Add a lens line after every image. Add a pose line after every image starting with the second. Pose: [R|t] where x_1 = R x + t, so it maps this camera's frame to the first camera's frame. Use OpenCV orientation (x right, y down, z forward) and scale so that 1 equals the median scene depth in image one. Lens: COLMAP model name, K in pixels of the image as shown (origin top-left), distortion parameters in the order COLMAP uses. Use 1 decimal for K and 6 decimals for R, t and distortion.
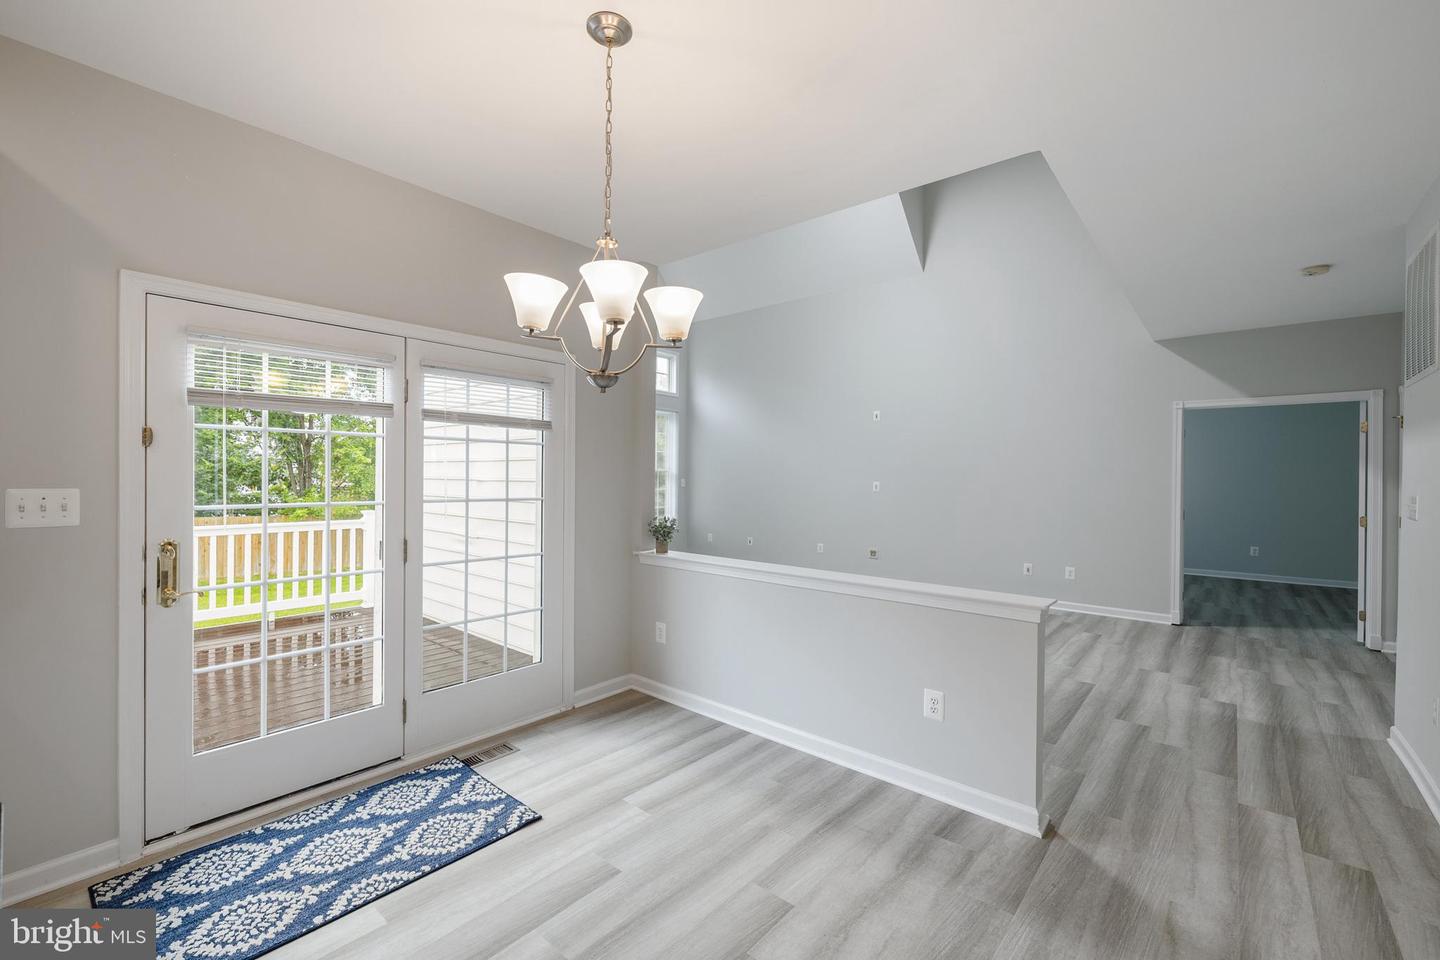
lens RADIAL K [[601.7, 0, 724.6], [0, 601.7, 480.4], [0, 0, 1]] dist [0.001295, 0.000003]
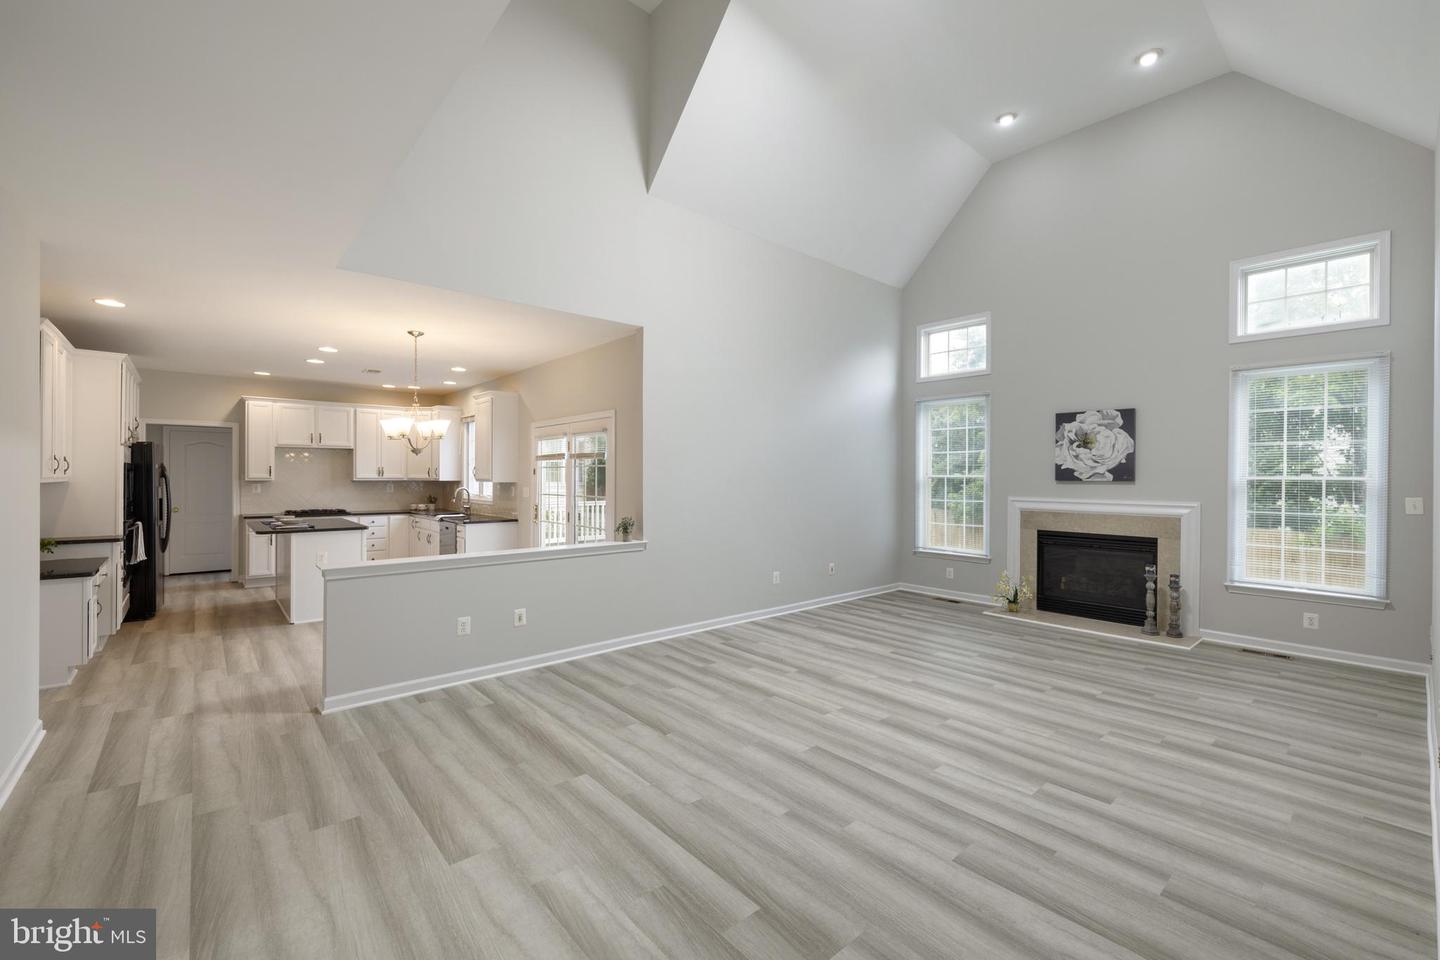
lens RADIAL K [[601.7, 0, 724.6], [0, 601.7, 480.4], [0, 0, 1]] dist [0.001295, 0.000003]
pose [[-0.149237, -0.000795, -0.988801, 1.626691], [-0.011048, 0.999939, 0.000864, -0.025777], [0.988740, 0.011053, -0.149237, 1.919817]]
